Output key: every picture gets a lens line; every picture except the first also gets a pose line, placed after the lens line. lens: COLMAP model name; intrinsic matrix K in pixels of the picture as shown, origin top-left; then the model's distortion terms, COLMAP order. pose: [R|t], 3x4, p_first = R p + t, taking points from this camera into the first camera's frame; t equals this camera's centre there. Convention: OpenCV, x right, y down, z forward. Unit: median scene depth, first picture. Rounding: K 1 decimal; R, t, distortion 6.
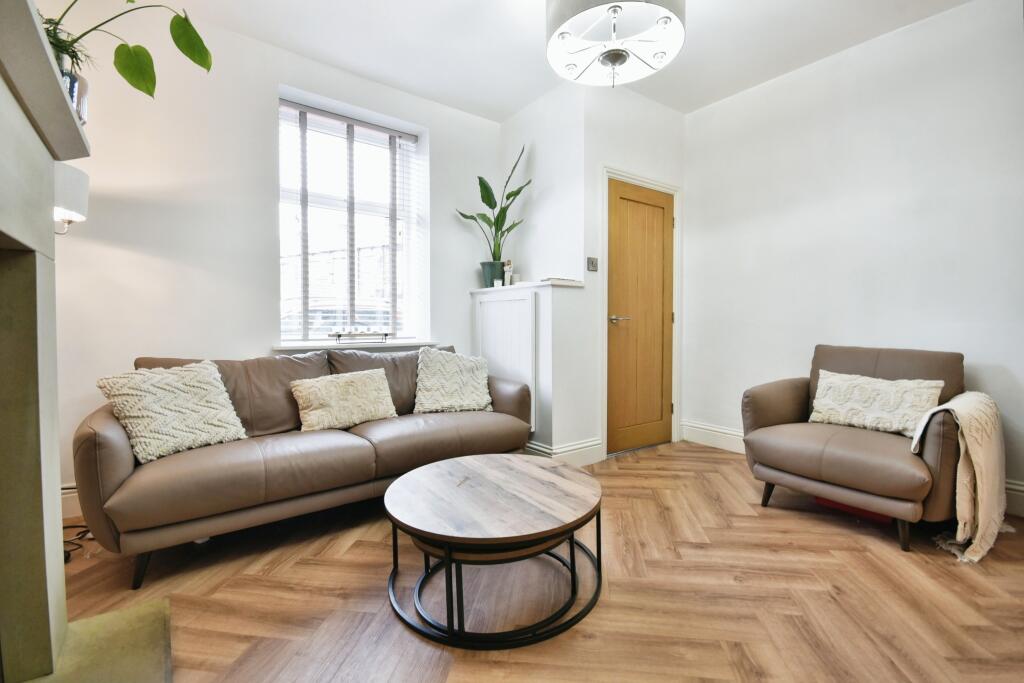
lens RADIAL K [[452.9, 0, 515.1], [0, 452.9, 335.6], [0, 0, 1]] dist [0.001275, -0.009871]
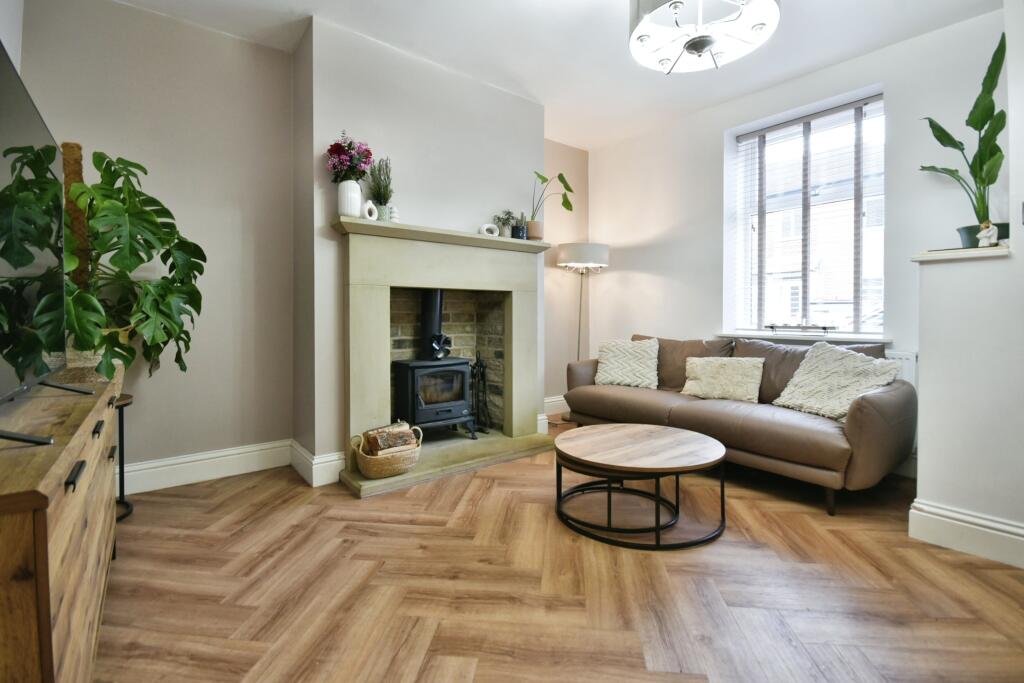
lens RADIAL K [[459.0, 0, 513.5], [0, 459.0, 324.7], [0, 0, 1]] dist [0.000418, 0.000328]
pose [[0.011117, 0.023100, -0.999671, 0.957763], [-0.026865, 0.999379, 0.022794, -0.019013], [0.999577, 0.026602, 0.011731, 0.473002]]
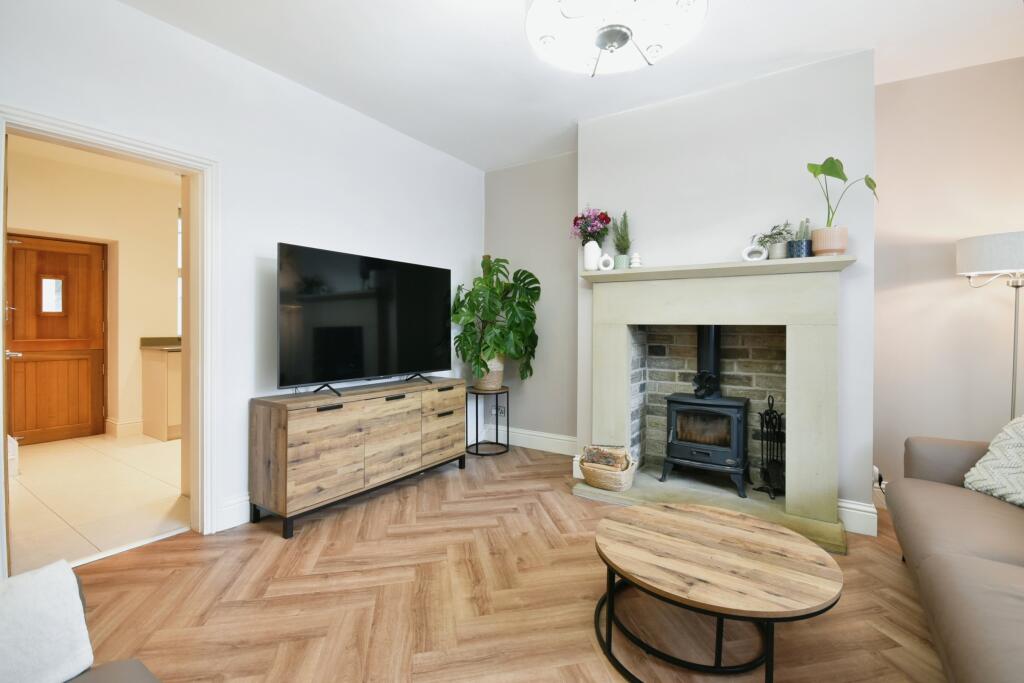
lens RADIAL K [[452.9, 0, 515.1], [0, 452.9, 335.6], [0, 0, 1]] dist [0.001275, -0.009871]
pose [[-0.943561, 0.004020, -0.331174, 0.496189], [-0.012842, 0.998730, 0.048711, -0.113646], [0.330950, 0.050215, -0.942311, 1.325607]]
